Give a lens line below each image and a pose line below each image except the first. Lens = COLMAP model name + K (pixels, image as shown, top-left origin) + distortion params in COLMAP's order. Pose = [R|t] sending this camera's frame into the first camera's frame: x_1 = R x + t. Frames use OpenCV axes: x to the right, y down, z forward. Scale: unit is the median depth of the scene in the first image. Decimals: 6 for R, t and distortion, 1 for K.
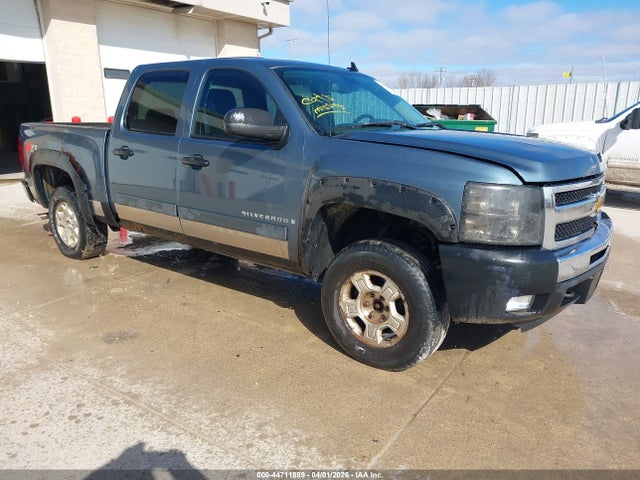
lens RADIAL K [[483.9, 0, 323.6], [0, 483.9, 241.8], [0, 0, 1]] dist [0.002396, 0.003201]
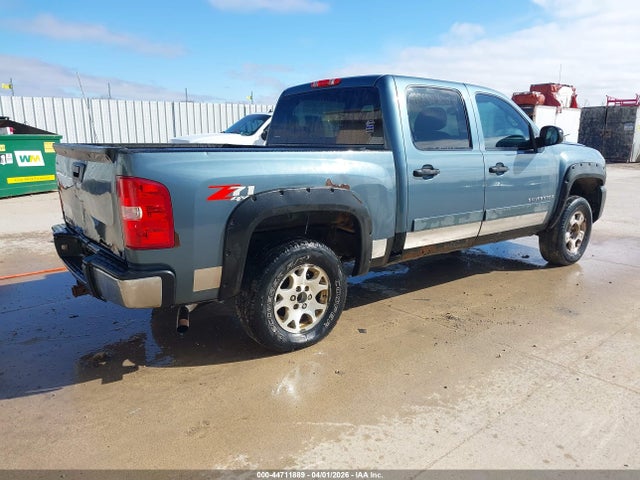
lens RADIAL K [[483.9, 0, 323.1], [0, 483.9, 237.2], [0, 0, 1]] dist [0.002396, 0.003201]
pose [[0.292539, -0.212503, 0.932343, -1.274939], [0.242713, 0.959567, 0.142552, -0.230481], [-0.924938, 0.184590, 0.332288, 0.842256]]
